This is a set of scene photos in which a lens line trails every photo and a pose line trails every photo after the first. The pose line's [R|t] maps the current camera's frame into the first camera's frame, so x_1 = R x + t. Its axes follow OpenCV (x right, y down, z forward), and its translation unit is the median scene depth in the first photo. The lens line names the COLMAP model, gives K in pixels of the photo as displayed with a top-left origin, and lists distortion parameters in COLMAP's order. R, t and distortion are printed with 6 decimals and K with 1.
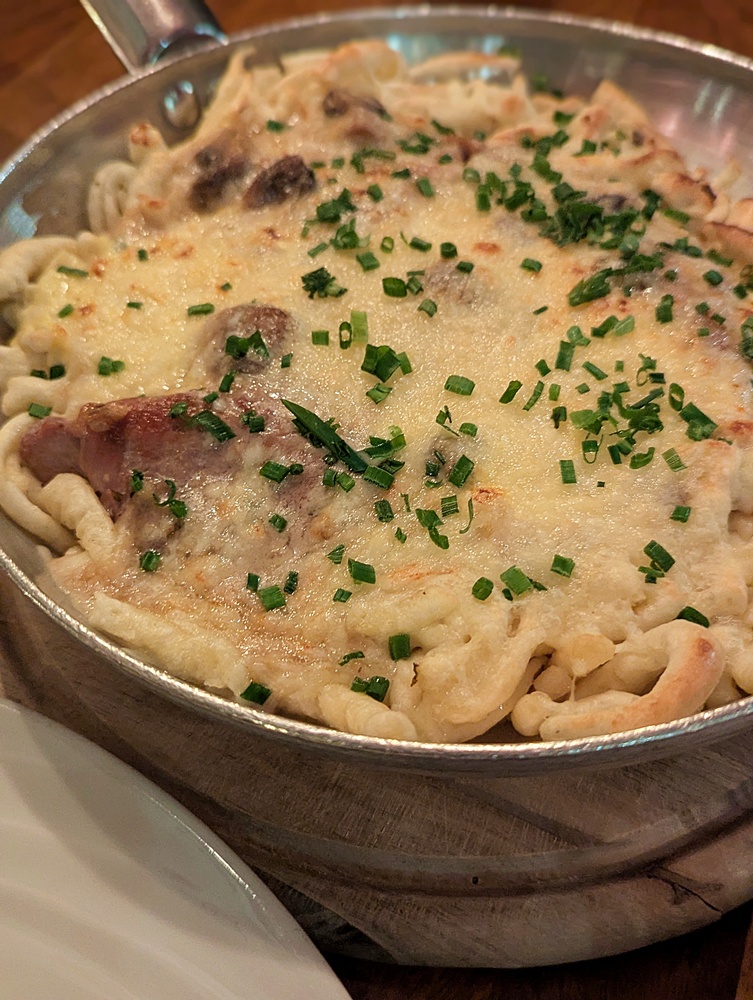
lens RADIAL K [[1148.4, 0, 377.3], [0, 1148.4, 499.2], [0, 0, 1]] dist [0.025196, 0.000000]
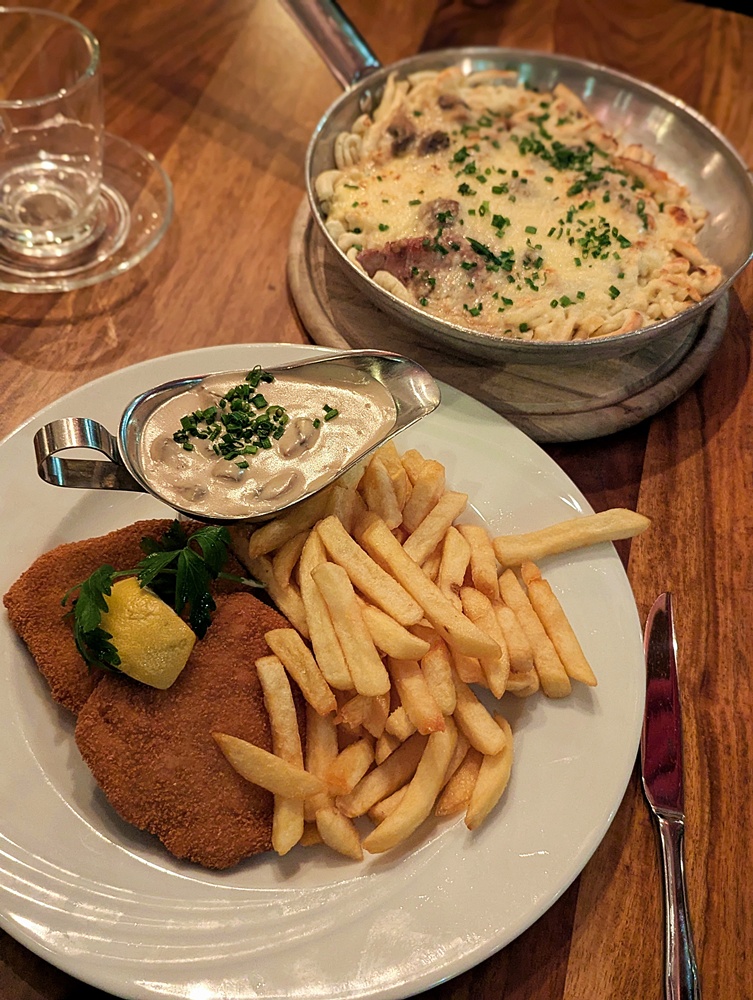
lens RADIAL K [[1148.4, 0, 375.5], [0, 1148.4, 500.3], [0, 0, 1]] dist [0.025196, 0.000000]
pose [[0.988449, -0.061350, 0.138579, -0.618307], [0.049126, 0.994732, 0.089970, 0.233183], [-0.143369, -0.082123, 0.986256, -1.401925]]
